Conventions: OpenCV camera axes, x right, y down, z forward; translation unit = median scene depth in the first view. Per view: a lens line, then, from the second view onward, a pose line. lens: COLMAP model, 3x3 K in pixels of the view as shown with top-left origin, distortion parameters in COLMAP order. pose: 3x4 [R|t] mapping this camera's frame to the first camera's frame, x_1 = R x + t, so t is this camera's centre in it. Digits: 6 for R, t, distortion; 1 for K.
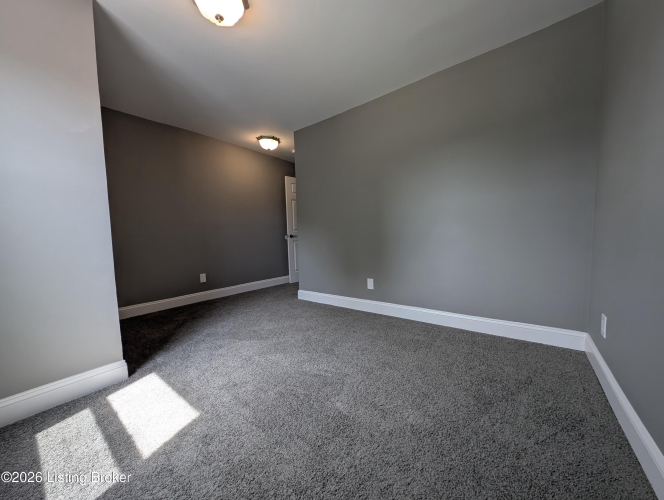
lens RADIAL K [[248.3, 0, 332.0], [0, 248.3, 250.0], [0, 0, 1]] dist [0.002711, -0.002471]
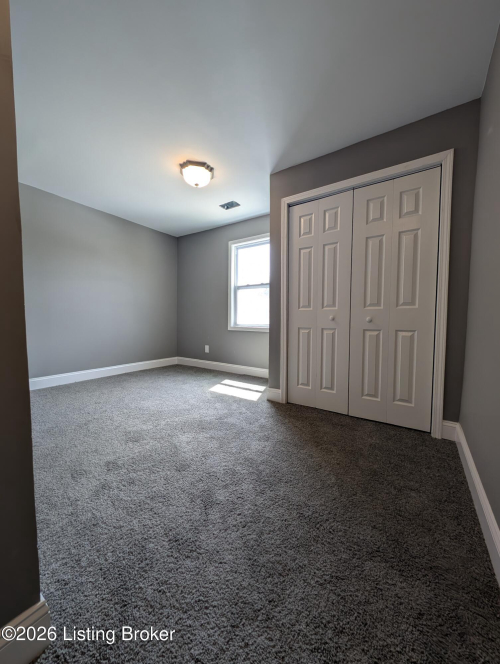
lens RADIAL K [[248.3, 0, 250.0], [0, 248.3, 332.0], [0, 0, 1]] dist [0.002711, -0.002471]
pose [[-0.998643, 0.023760, -0.046344, -0.643333], [0.017453, 0.991091, 0.132041, -0.140457], [0.049068, 0.131053, -0.990160, 2.545526]]
